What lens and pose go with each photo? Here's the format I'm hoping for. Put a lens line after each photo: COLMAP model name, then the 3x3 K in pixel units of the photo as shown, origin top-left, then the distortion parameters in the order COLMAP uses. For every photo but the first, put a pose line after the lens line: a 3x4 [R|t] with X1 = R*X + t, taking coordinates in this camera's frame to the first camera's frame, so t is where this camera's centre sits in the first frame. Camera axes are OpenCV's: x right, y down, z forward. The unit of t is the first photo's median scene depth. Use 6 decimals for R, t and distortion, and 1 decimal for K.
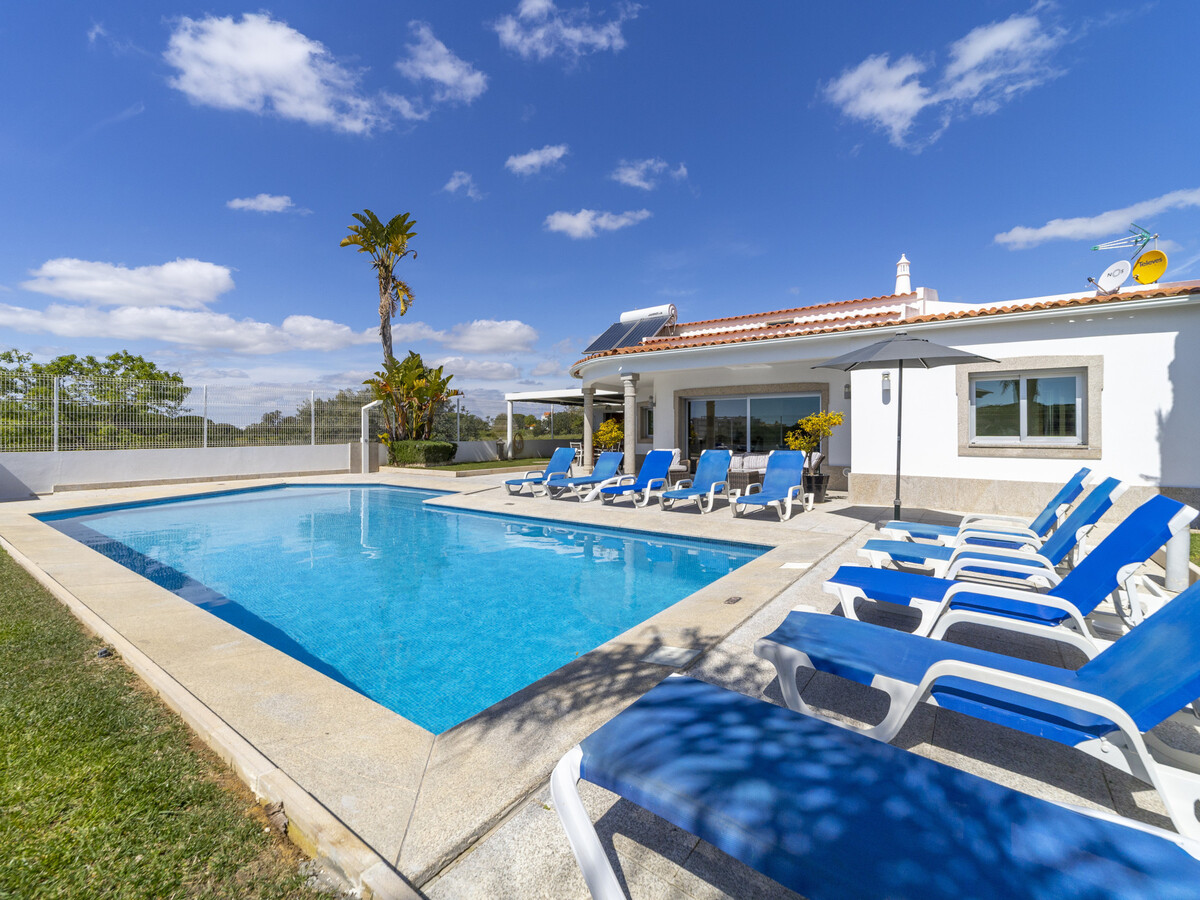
lens RADIAL K [[527.4, 0, 600.0], [0, 527.4, 450.0], [0, 0, 1]] dist [-0.019914, 0.000121]
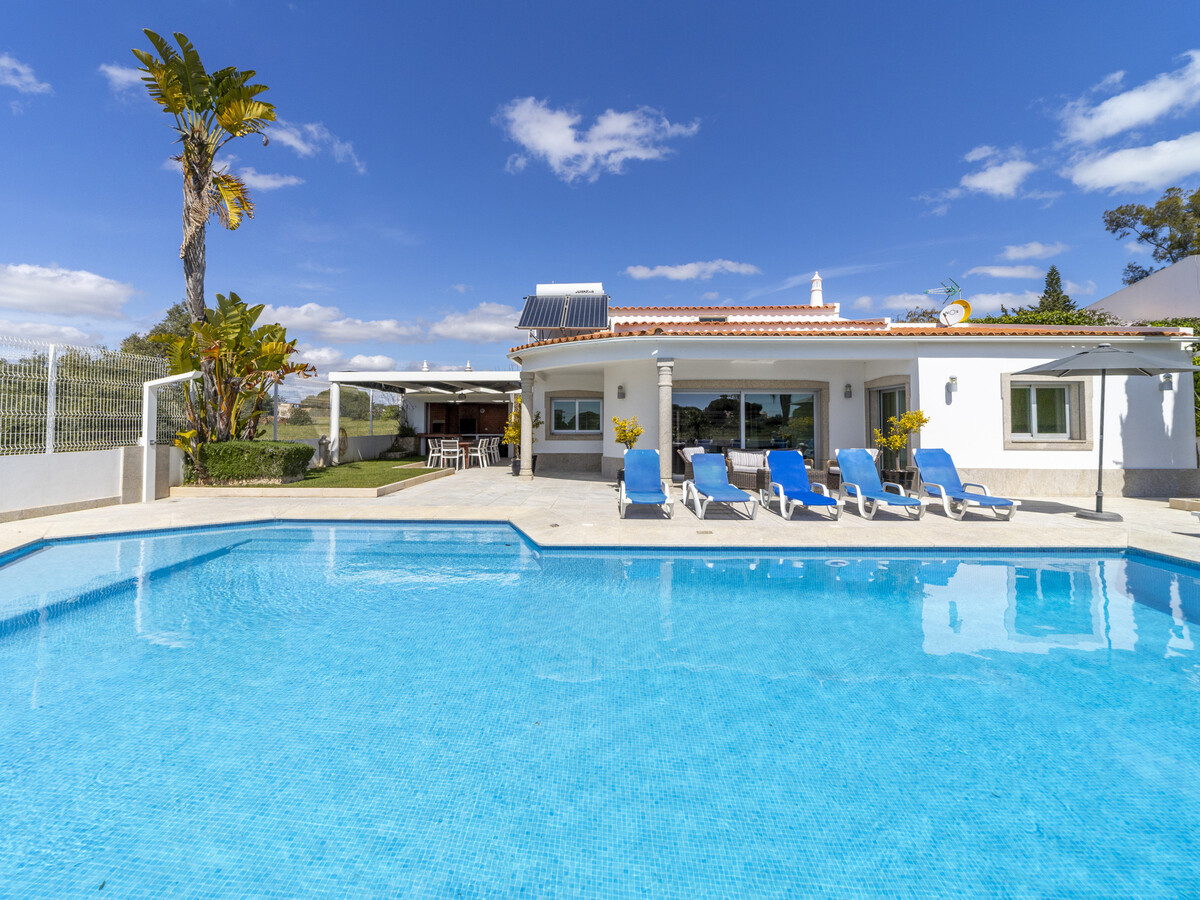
lens RADIAL K [[518.4, 0, 594.5], [0, 518.4, 420.0], [0, 0, 1]] dist [-0.014360, 0.000521]
pose [[0.816688, 0.006522, 0.577042, -0.390187], [0.015595, 0.999322, -0.033366, -0.016641], [-0.576868, 0.036248, 0.816032, 0.299357]]
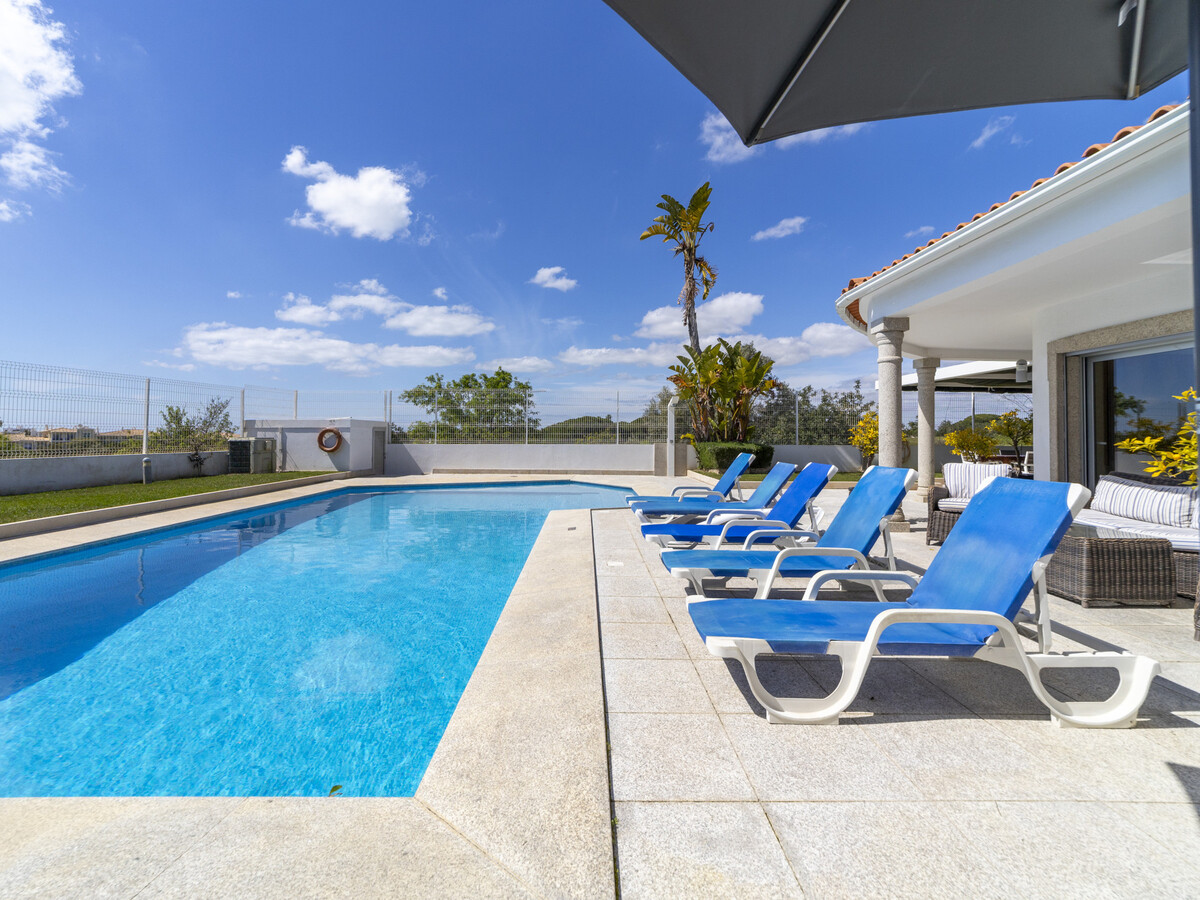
lens RADIAL K [[530.7, 0, 597.7], [0, 530.7, 429.6], [0, 0, 1]] dist [0.000910, 0.000009]
pose [[0.600127, -0.002083, -0.799902, 0.233107], [-0.035064, 0.998967, -0.028907, -0.007188], [0.799136, 0.045396, 0.599434, 0.346611]]
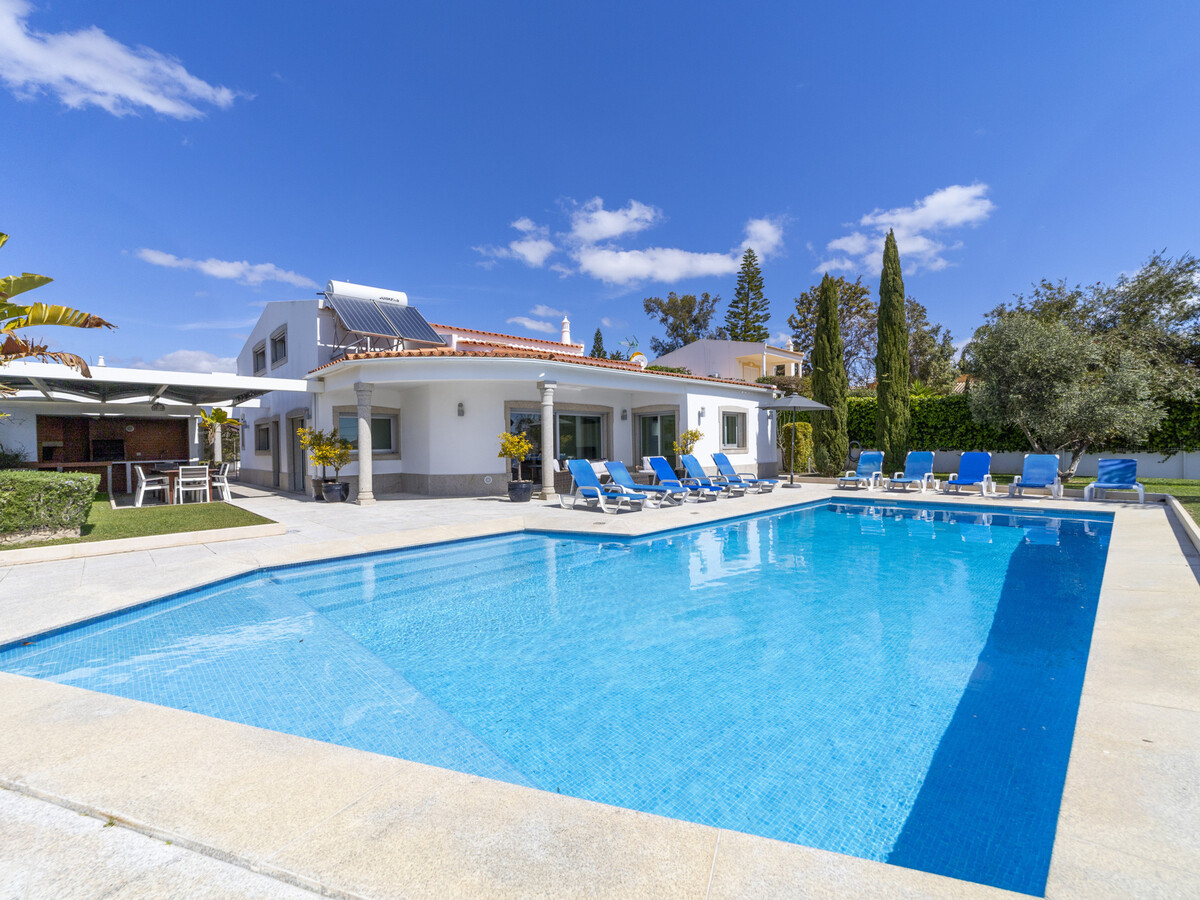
lens RADIAL K [[513.0, 0, 600.0], [0, 513.0, 450.0], [0, 0, 1]] dist [-0.028840, -0.000015]
pose [[0.174701, -0.011720, 0.984552, -0.638177], [0.043074, 0.999063, 0.004249, -0.016287], [-0.983679, 0.041666, 0.175043, 0.570844]]
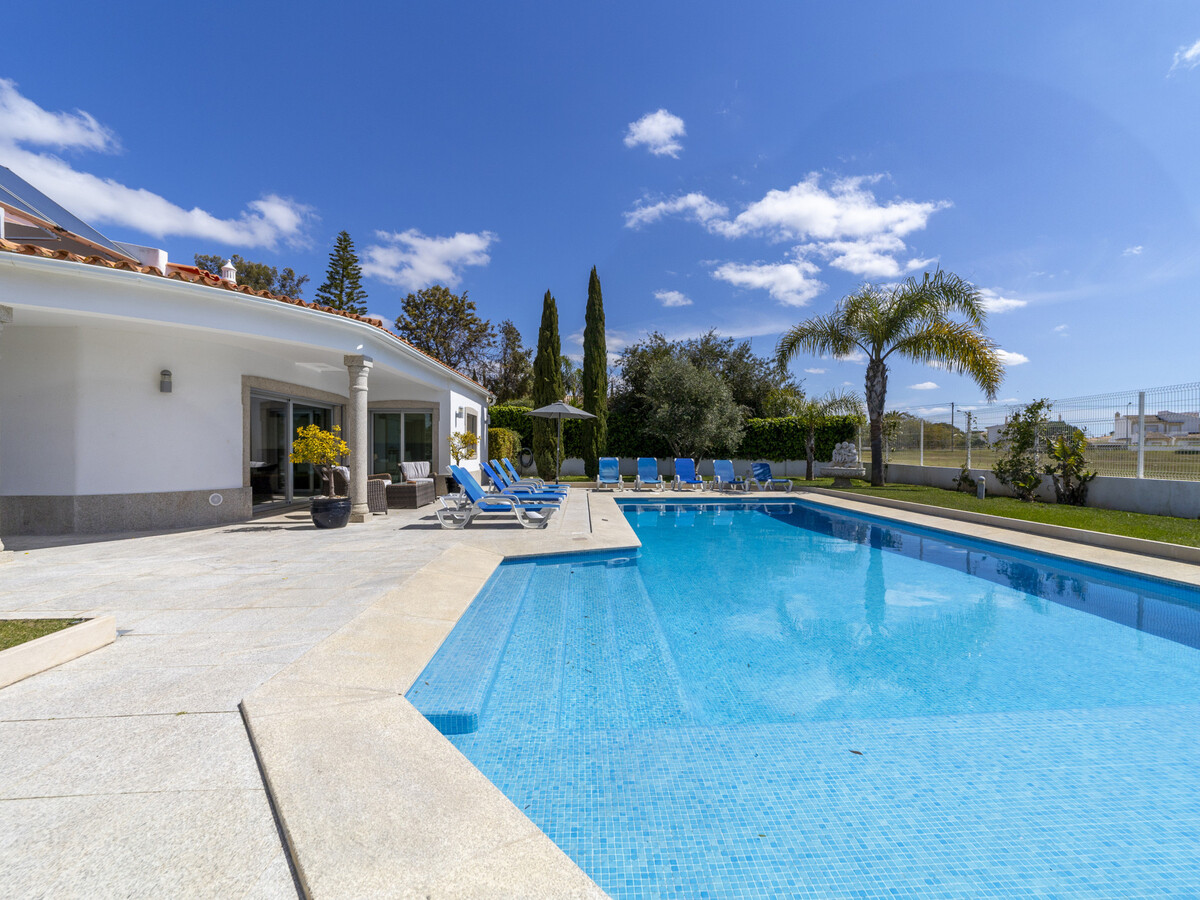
lens RADIAL K [[527.4, 0, 600.0], [0, 527.4, 450.0], [0, 0, 1]] dist [-0.019914, 0.000121]
pose [[-0.612744, -0.004247, 0.790270, -0.508562], [0.018124, 0.999647, 0.019425, -0.024663], [-0.790074, 0.026226, -0.612451, 0.893061]]
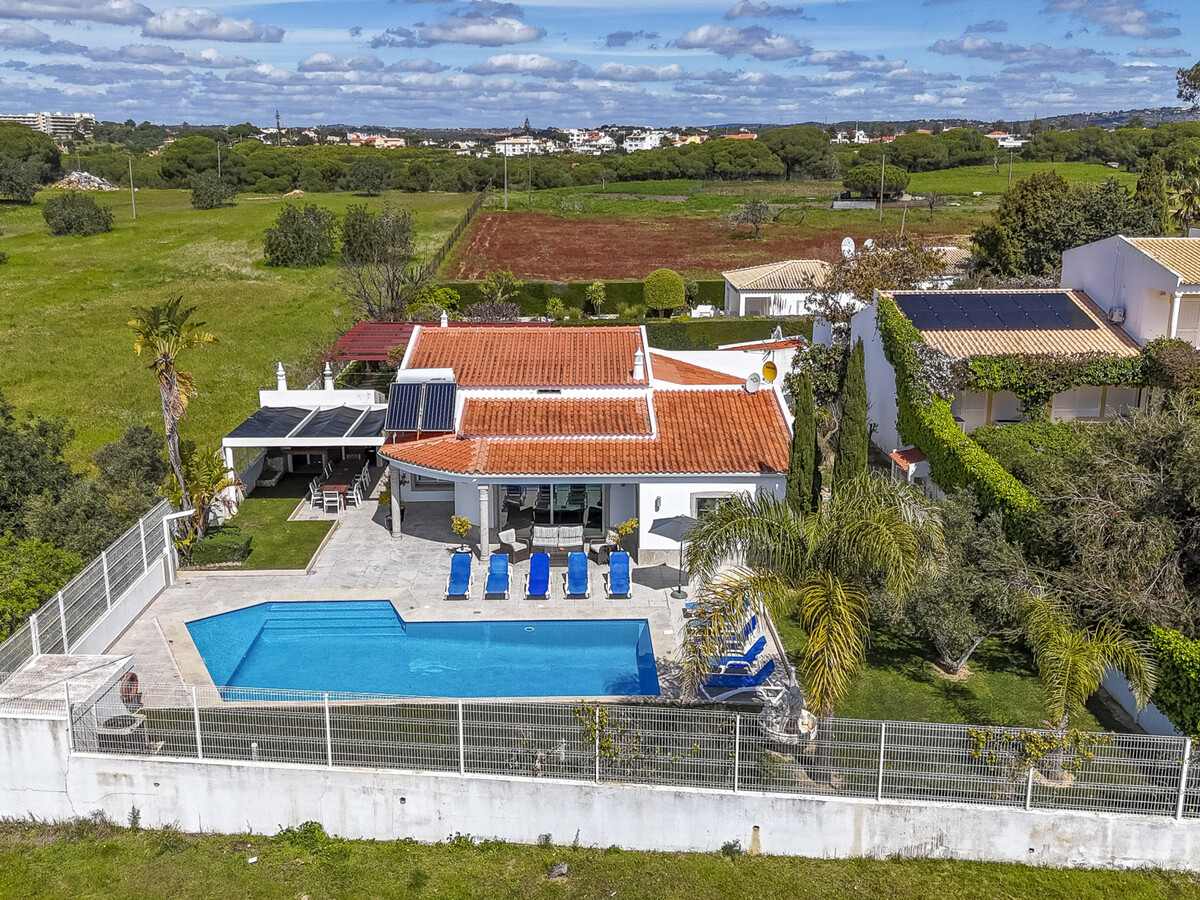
lens RADIAL K [[1170.0, 0, 600.0], [0, 1170.0, 450.0], [0, 0, 1]] dist [0.142911, -0.280119]
pose [[0.799526, -0.157087, 0.579725, -1.080328], [0.017917, 0.971001, 0.238401, -0.718888], [-0.600364, -0.180221, 0.779156, -1.144021]]
